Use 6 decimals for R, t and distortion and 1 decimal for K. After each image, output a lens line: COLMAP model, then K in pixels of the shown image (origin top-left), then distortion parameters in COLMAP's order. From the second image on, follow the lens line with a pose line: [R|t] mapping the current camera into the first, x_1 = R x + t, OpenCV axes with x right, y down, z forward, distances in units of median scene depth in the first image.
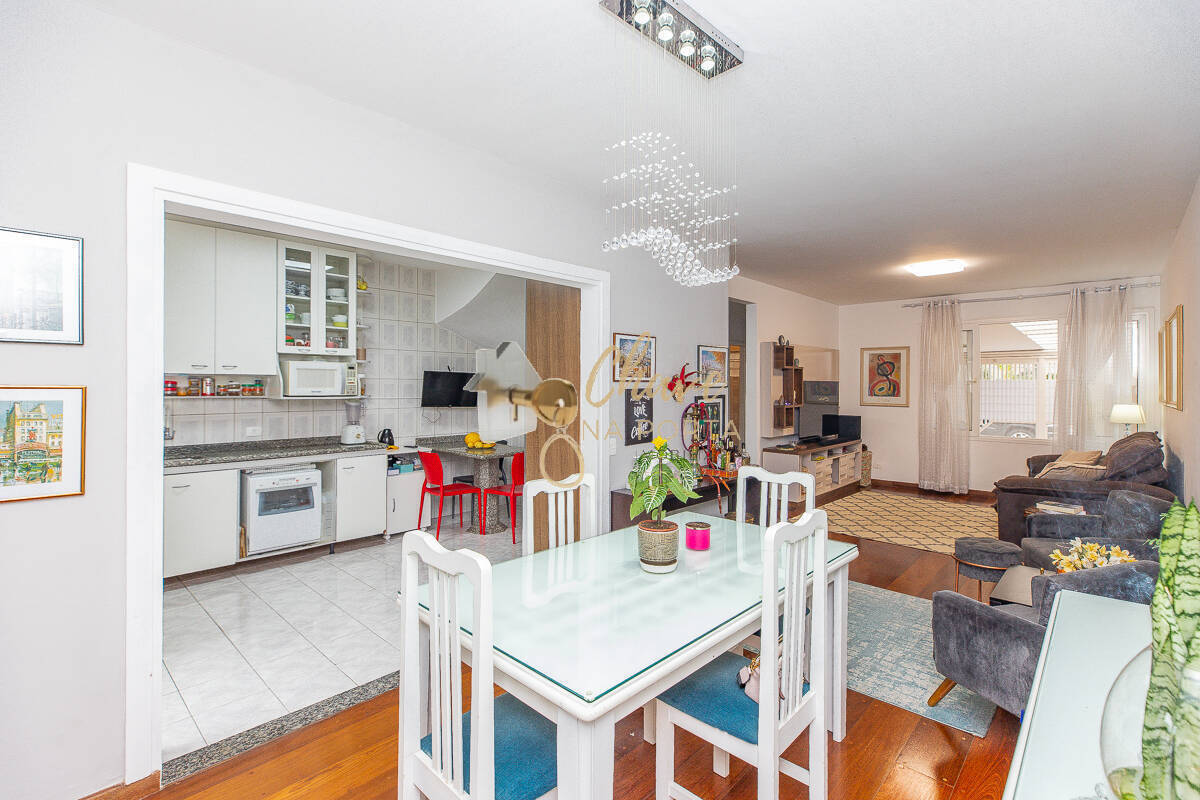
lens RADIAL K [[555.5, 0, 617.2], [0, 555.5, 382.0], [0, 0, 1]] dist [0.008759, -0.000073]
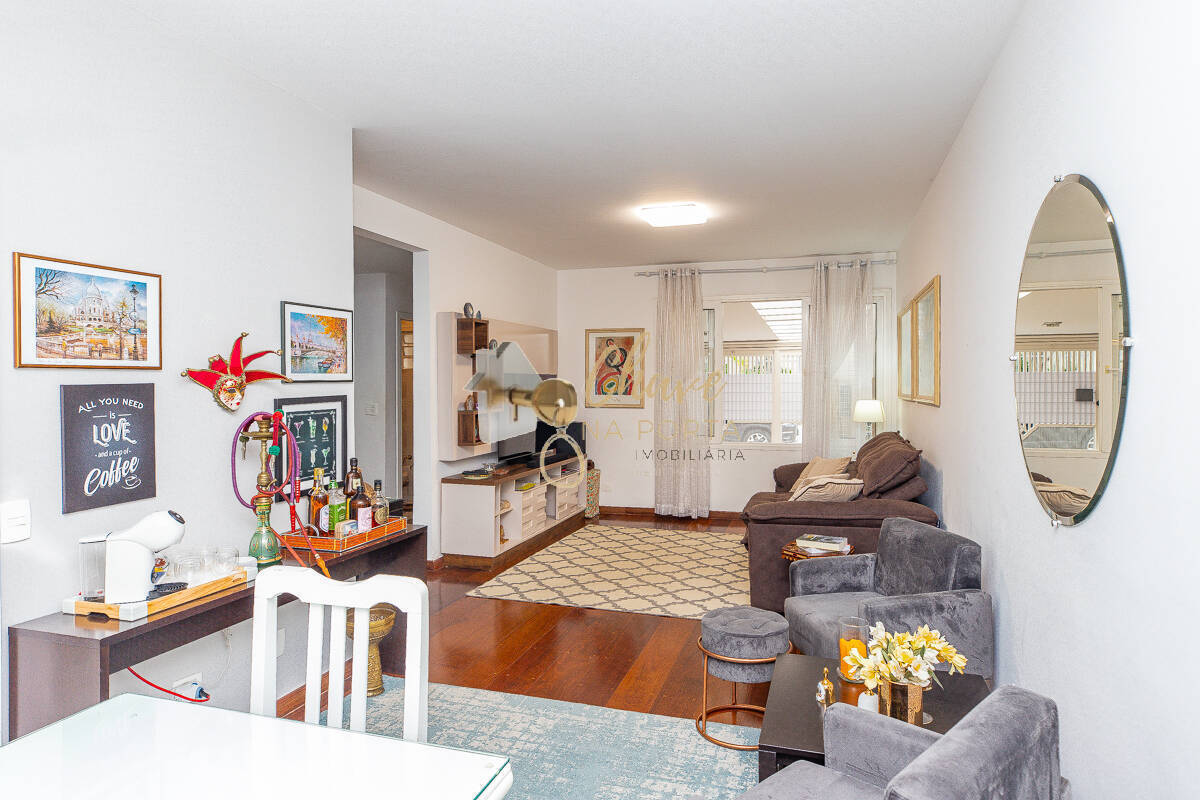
lens RADIAL K [[697.1, 0, 603.2], [0, 697.1, 389.3], [0, 0, 1]] dist [-0.015341, 0.001747]
pose [[0.913460, -0.010298, 0.406798, 0.143677], [0.004763, 0.999882, 0.014617, 0.007718], [-0.406900, -0.011414, 0.913401, 0.254801]]
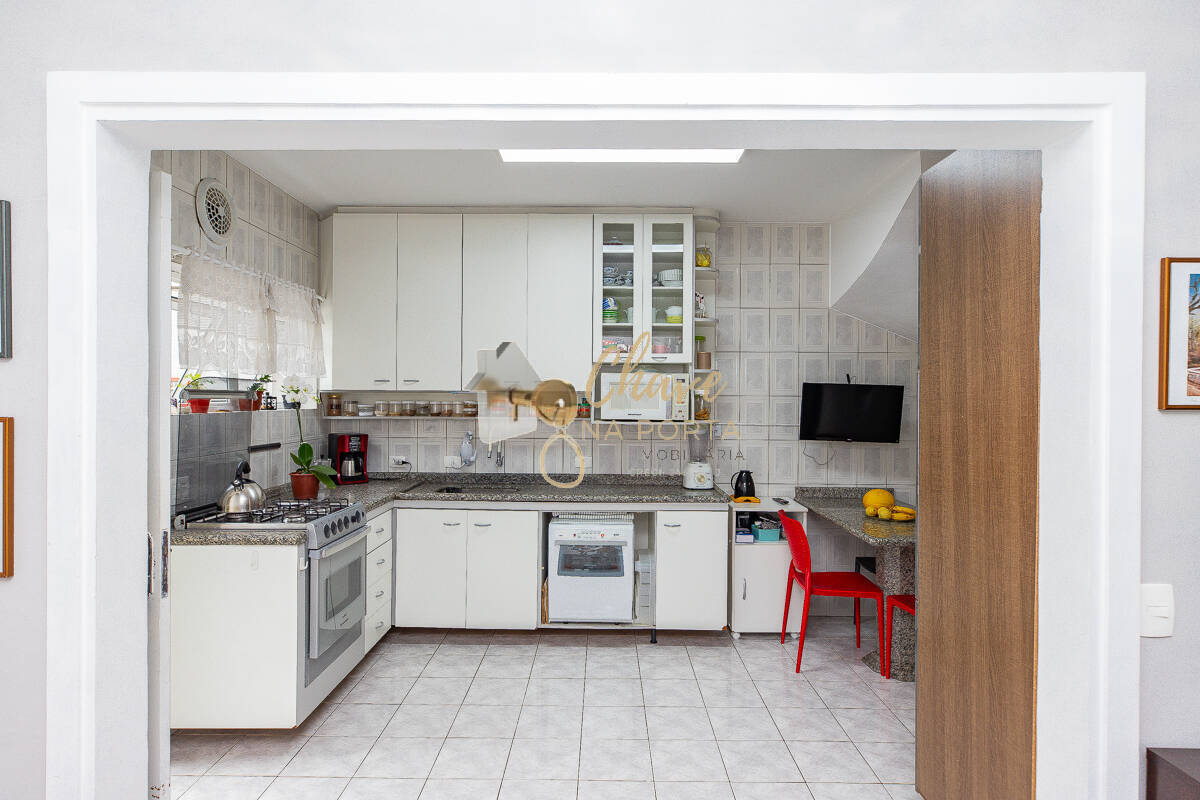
lens RADIAL K [[630.8, 0, 592.6], [0, 630.8, 396.5], [0, 0, 1]] dist [-0.010441, 0.001138]
pose [[0.665248, 0.001135, -0.746622, 0.033763], [0.000342, 0.999998, 0.001824, -0.007178], [0.746622, -0.001469, 0.665246, 0.389294]]
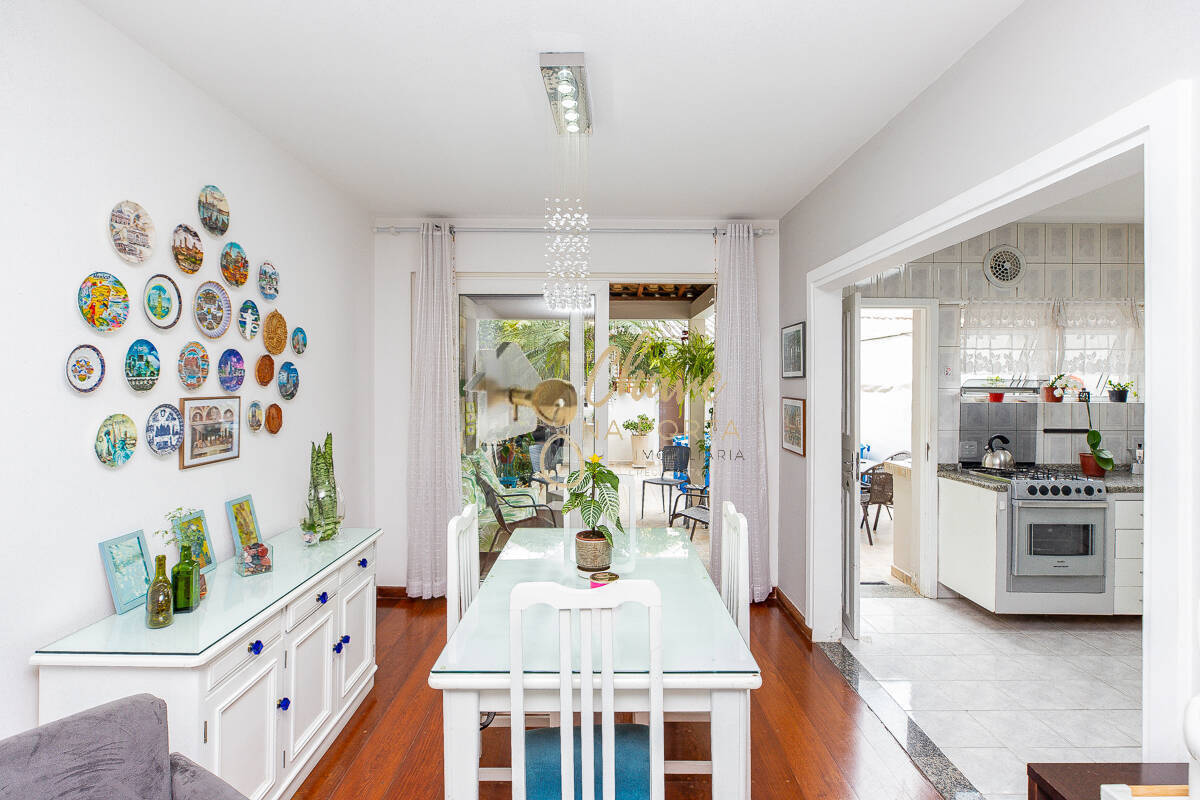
lens RADIAL K [[653.7, 0, 609.2], [0, 653.7, 383.7], [0, 0, 1]] dist [0.008577, 0.001577]
pose [[-0.725890, -0.002895, -0.687804, 0.391054], [0.000912, 0.999986, -0.005172, -0.012874], [0.687810, -0.004381, -0.725878, 0.811160]]
